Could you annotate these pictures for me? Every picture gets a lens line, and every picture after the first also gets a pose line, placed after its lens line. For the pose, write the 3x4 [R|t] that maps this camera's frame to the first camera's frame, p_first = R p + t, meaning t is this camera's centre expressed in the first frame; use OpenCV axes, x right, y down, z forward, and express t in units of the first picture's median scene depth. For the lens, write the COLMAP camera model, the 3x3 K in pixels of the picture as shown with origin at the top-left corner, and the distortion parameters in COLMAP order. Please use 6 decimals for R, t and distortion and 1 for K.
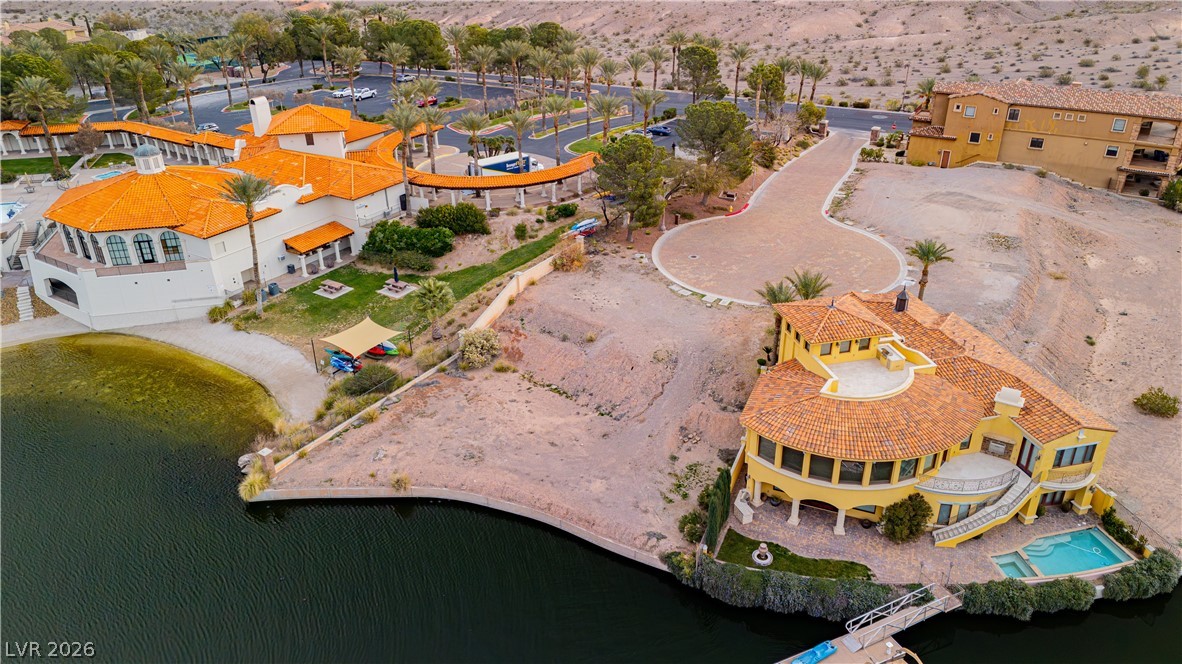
lens RADIAL K [[861.4, 0, 620.0], [0, 861.4, 334.5], [0, 0, 1]] dist [0.092303, -0.096564]
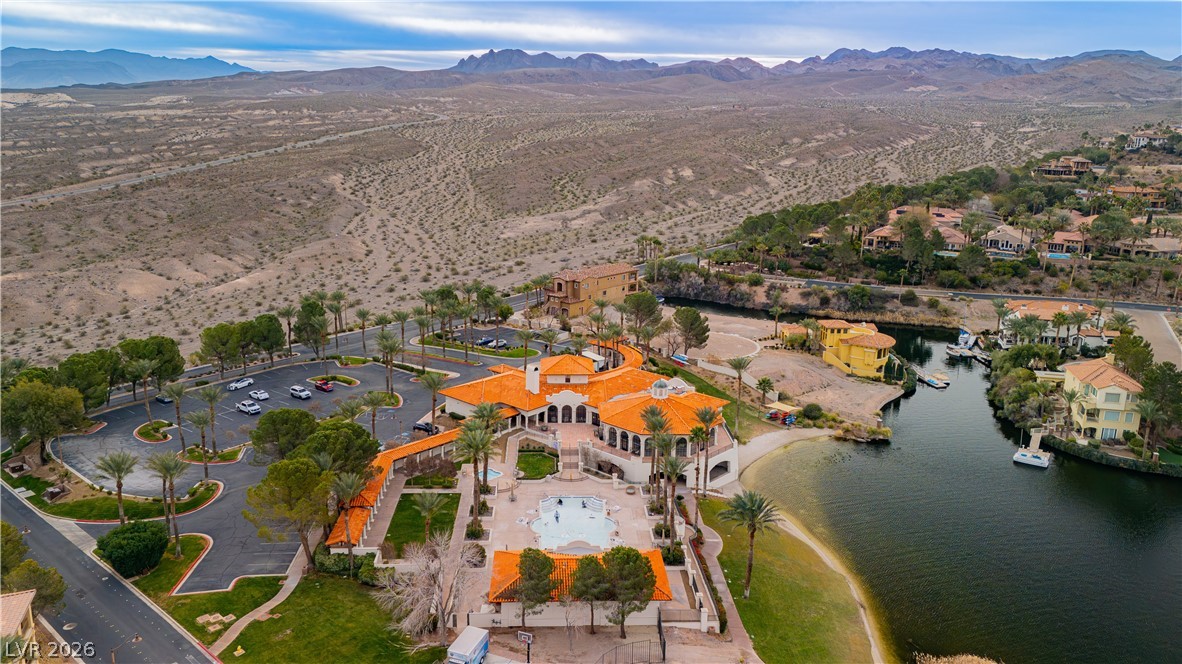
lens RADIAL K [[826.4, 0, 610.4], [0, 826.4, 330.7], [0, 0, 1]] dist [0.082628, -0.060052]
pose [[0.186826, -0.235896, 0.953650, -1.900405], [0.441970, 0.887137, 0.132859, -0.517696], [-0.877359, 0.396663, 0.270000, 0.626263]]
